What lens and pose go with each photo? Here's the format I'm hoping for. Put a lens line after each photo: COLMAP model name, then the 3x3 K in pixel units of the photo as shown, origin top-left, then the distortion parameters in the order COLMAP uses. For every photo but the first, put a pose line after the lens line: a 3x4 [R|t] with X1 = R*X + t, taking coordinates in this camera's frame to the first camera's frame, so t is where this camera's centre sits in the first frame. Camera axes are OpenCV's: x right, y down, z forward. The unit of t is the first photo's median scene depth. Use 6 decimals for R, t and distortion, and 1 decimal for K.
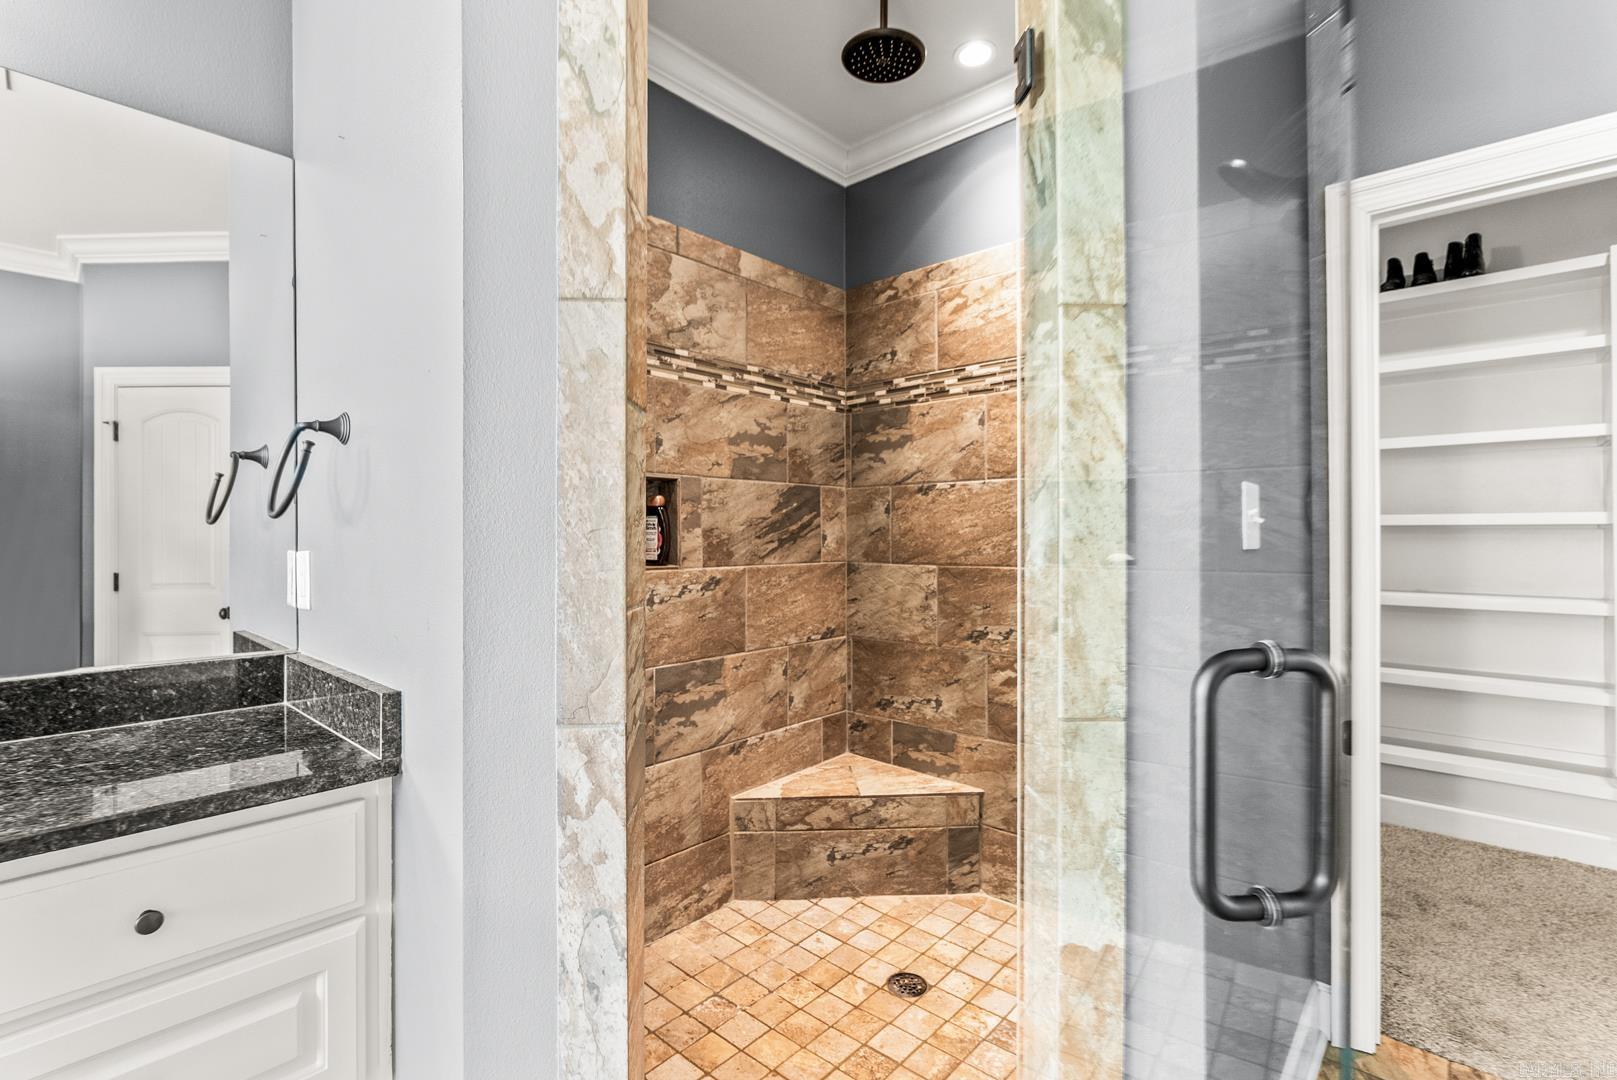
lens RADIAL K [[726.5, 0, 814.9], [0, 726.5, 531.5], [0, 0, 1]] dist [-0.008887, 0.003708]
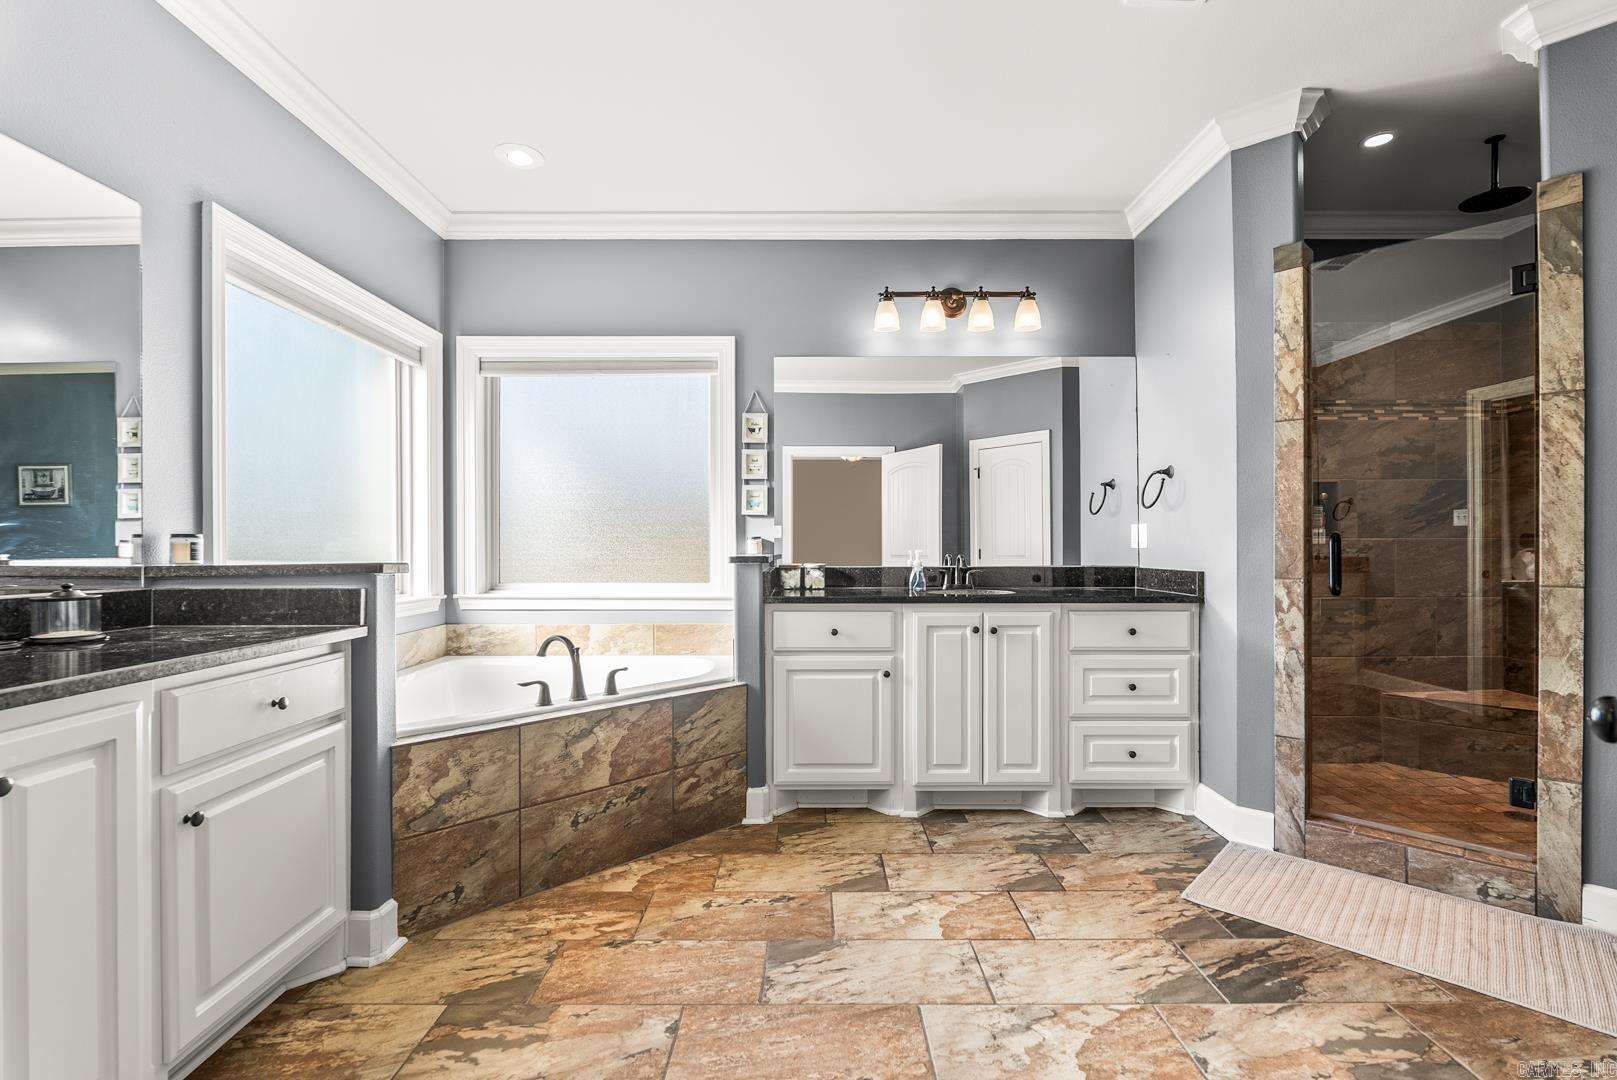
lens RADIAL K [[726.5, 0, 808.1], [0, 726.5, 544.2], [0, 0, 1]] dist [-0.008887, 0.003708]
pose [[0.667276, 0.001040, -0.744810, 0.219937], [0.004753, 0.999973, 0.005655, 0.050297], [0.744795, -0.007313, 0.667253, -0.930472]]
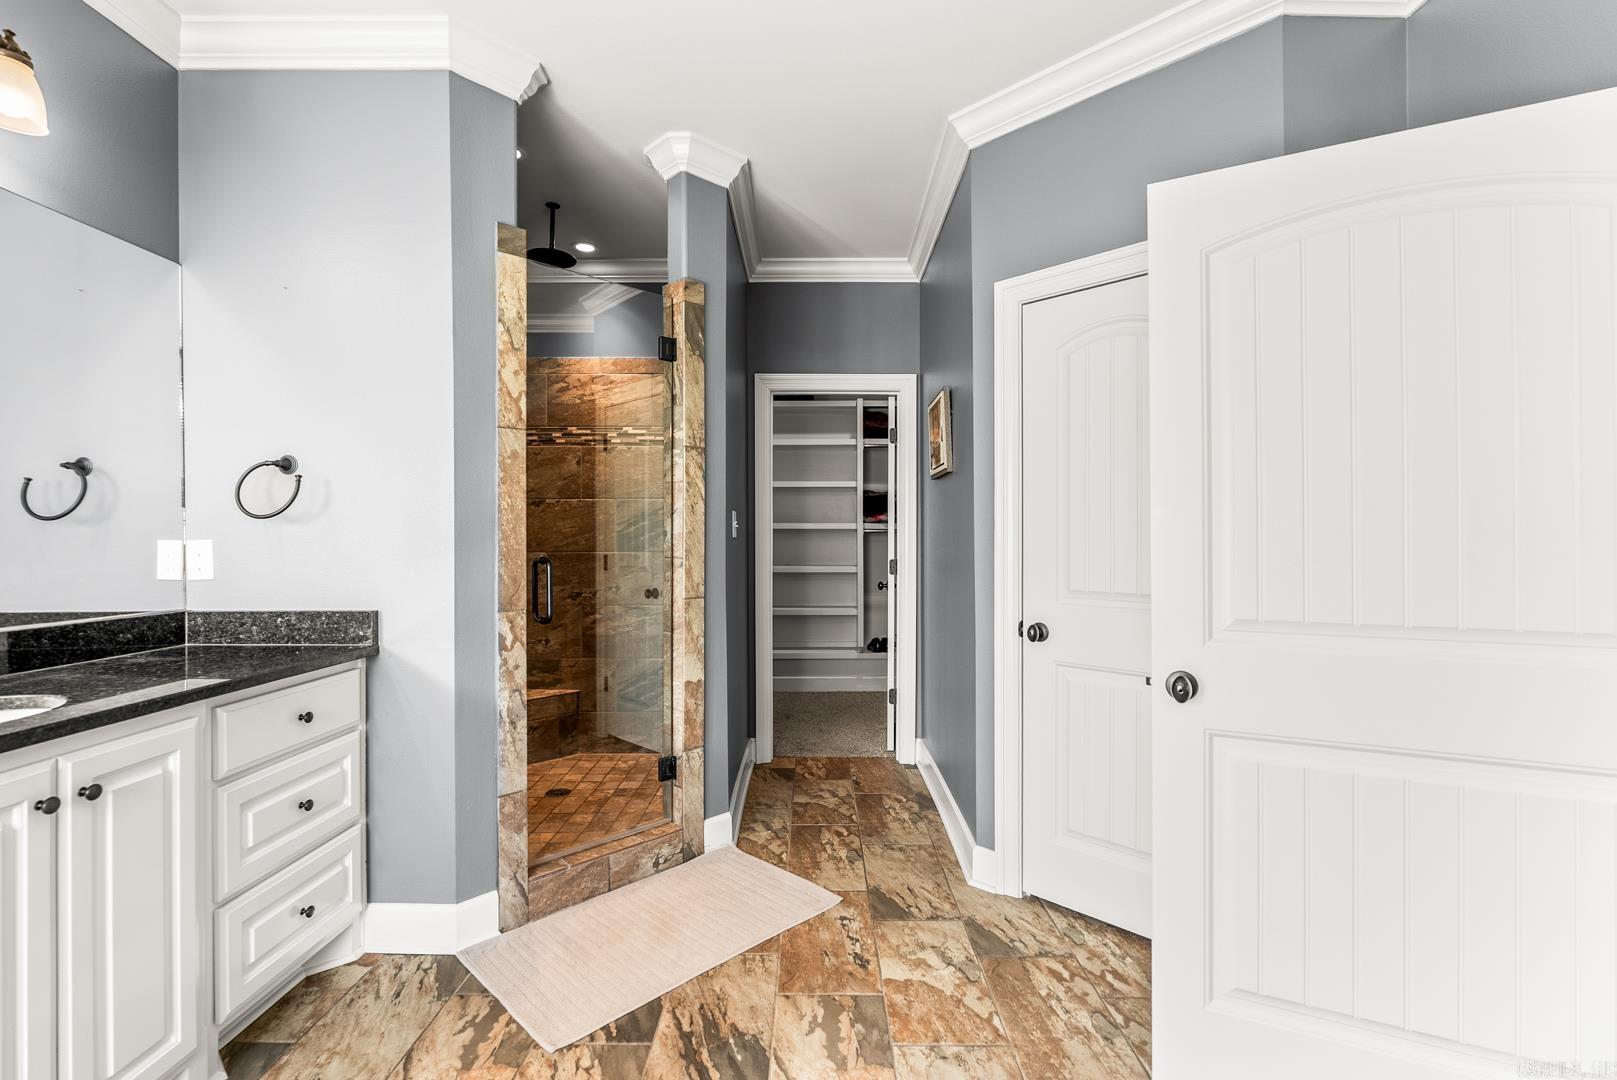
lens RADIAL K [[726.5, 0, 810.3], [0, 726.5, 537.3], [0, 0, 1]] dist [-0.008887, 0.003708]
pose [[0.749188, 0.000280, 0.662357, -0.499195], [-0.003512, 0.999988, 0.003550, 0.007884], [-0.662348, -0.004986, 0.749180, -0.608272]]
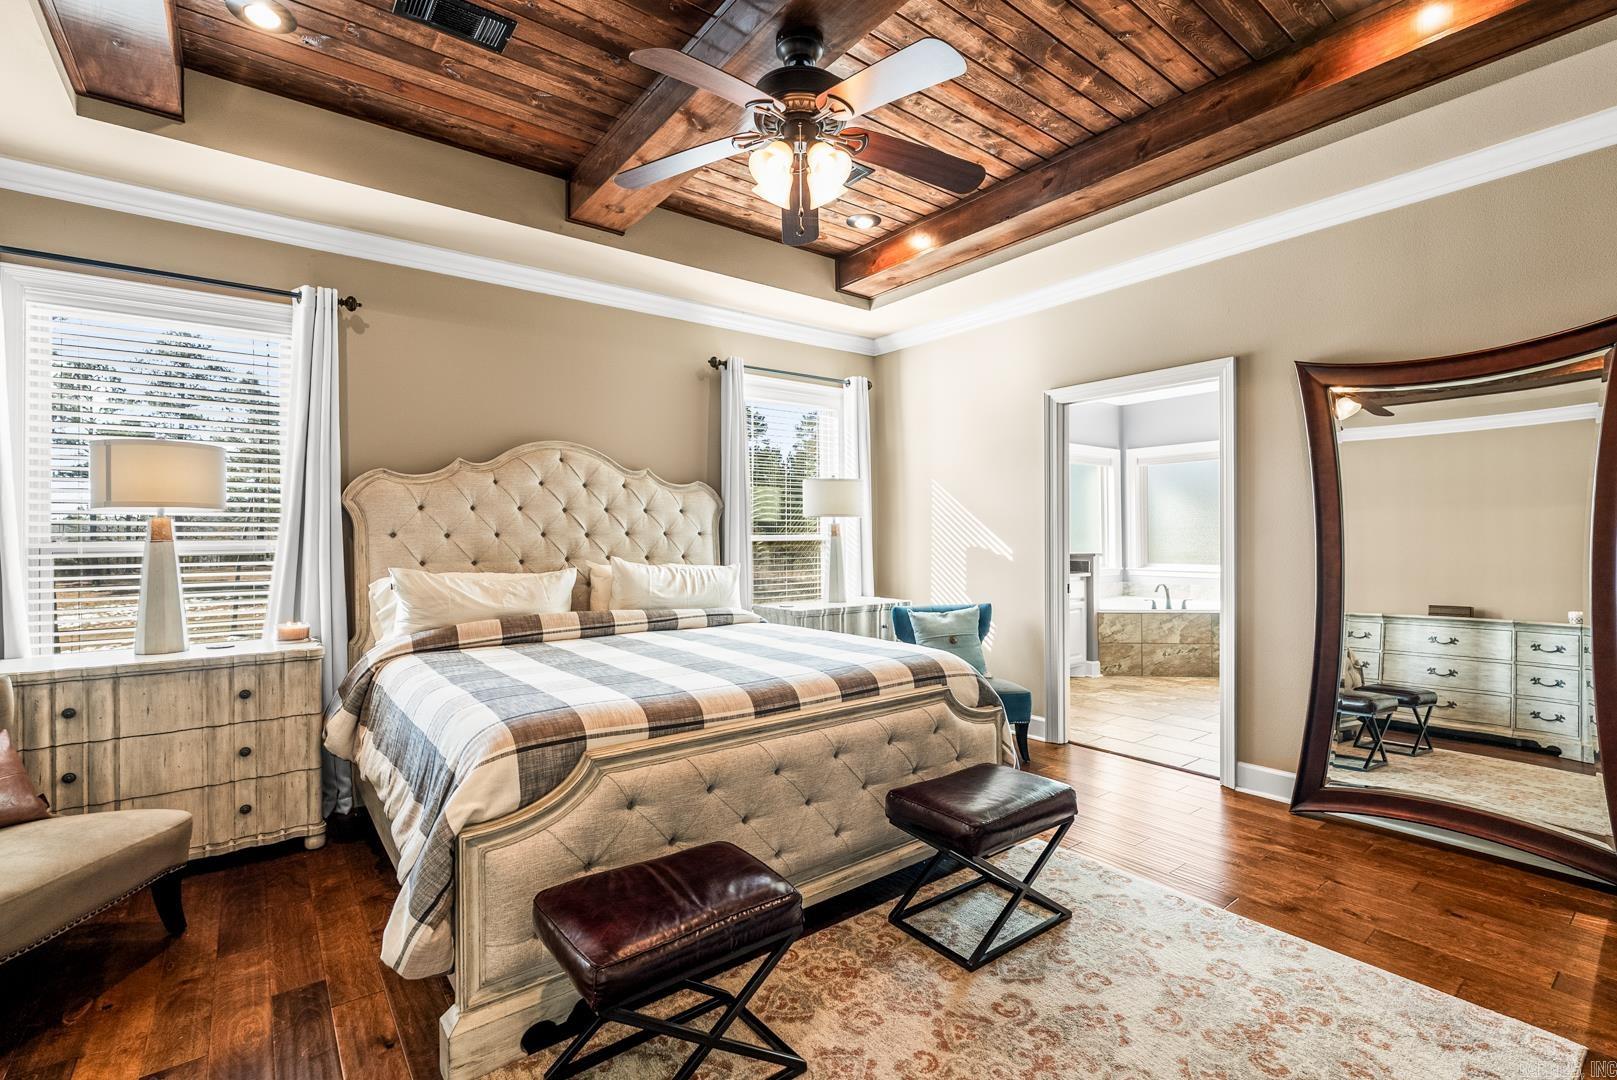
lens RADIAL K [[726.5, 0, 812.9], [0, 726.5, 531.2], [0, 0, 1]] dist [-0.008887, 0.003708]
pose [[-0.176953, -0.003437, -0.984213, 2.208920], [0.013443, 0.999892, -0.005909, -0.009640], [0.984128, -0.014276, -0.176887, -1.310490]]
